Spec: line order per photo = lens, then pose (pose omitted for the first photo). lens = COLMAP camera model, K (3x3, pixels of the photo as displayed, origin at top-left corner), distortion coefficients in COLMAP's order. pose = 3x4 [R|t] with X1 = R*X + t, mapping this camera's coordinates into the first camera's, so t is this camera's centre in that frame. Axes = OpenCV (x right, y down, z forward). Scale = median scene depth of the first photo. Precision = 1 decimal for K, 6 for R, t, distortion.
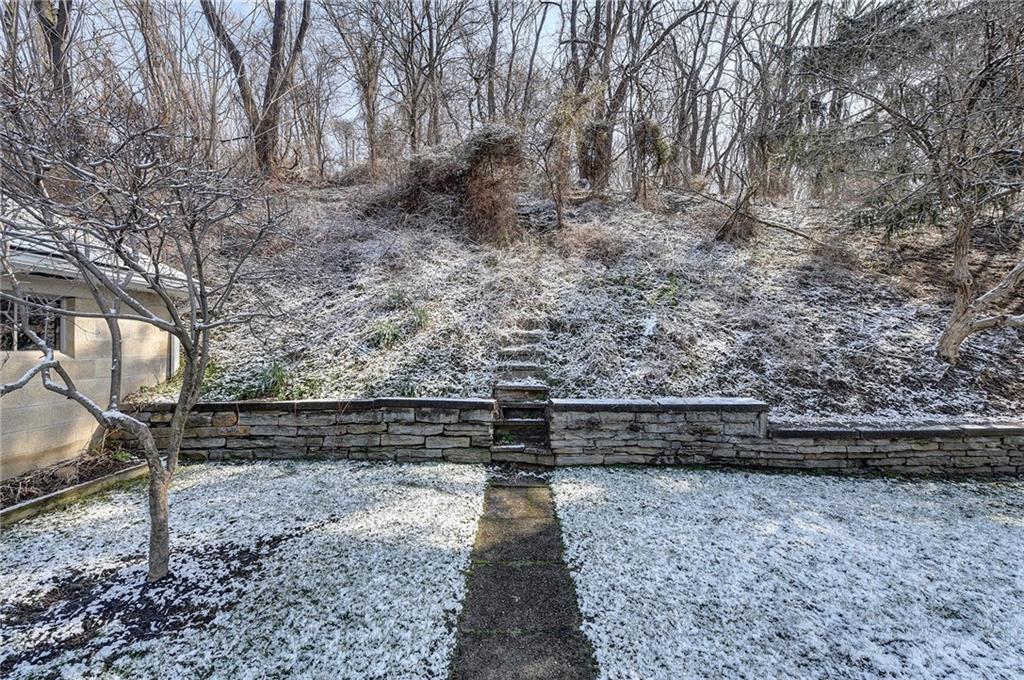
lens RADIAL K [[421.7, 0, 501.7], [0, 421.7, 343.7], [0, 0, 1]] dist [-0.014665, -0.002083]
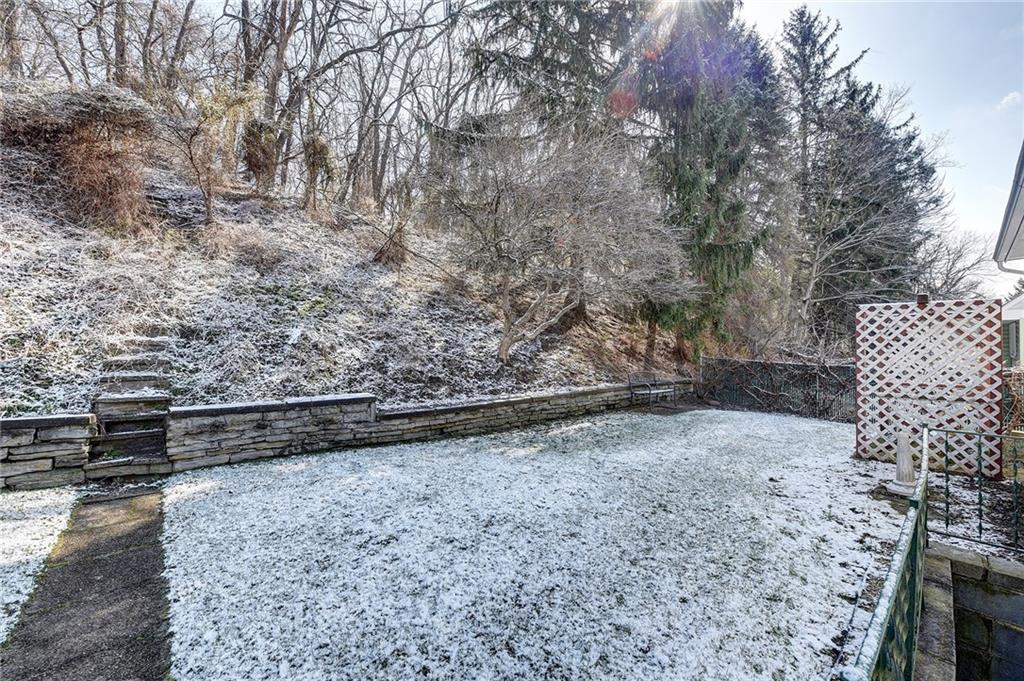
lens RADIAL K [[421.7, 0, 526.3], [0, 421.7, 341.8], [0, 0, 1]] dist [-0.014665, -0.002083]
pose [[0.728577, 0.010153, 0.684889, 0.044623], [0.001418, 0.999866, -0.016330, -0.006708], [-0.684962, 0.012869, 0.728465, -0.251473]]
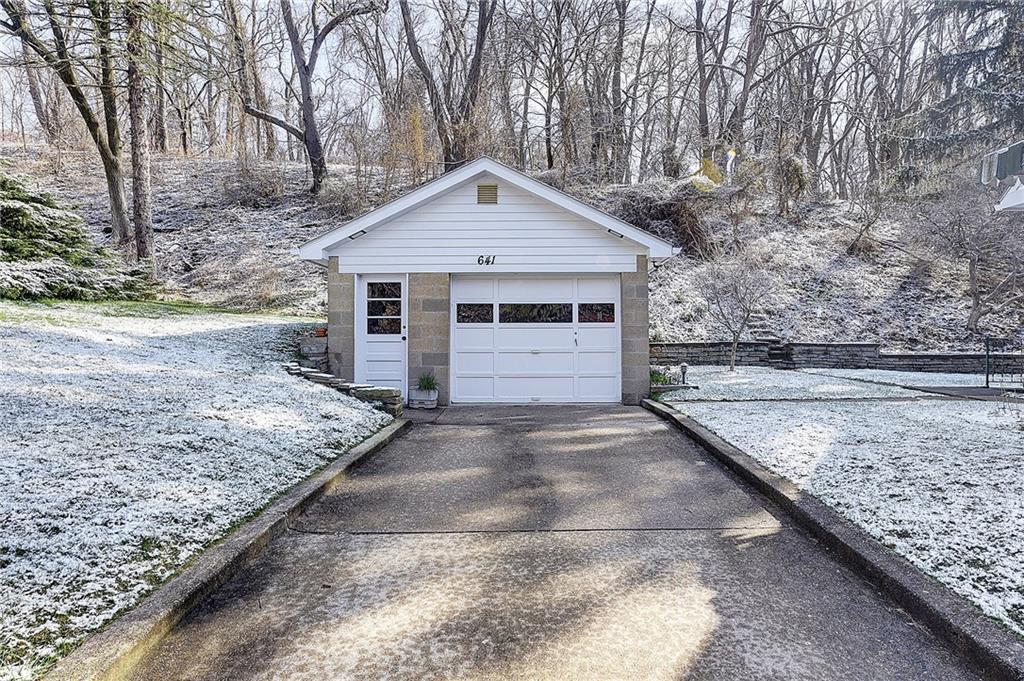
lens RADIAL K [[595.5, 0, 512.7], [0, 595.5, 339.7], [0, 0, 1]] dist [-0.028156, 0.001030]
pose [[0.999996, 0.001210, -0.002534, -1.167412], [-0.001226, 0.999978, -0.006489, 0.114229], [0.002526, 0.006492, 0.999976, -1.903484]]
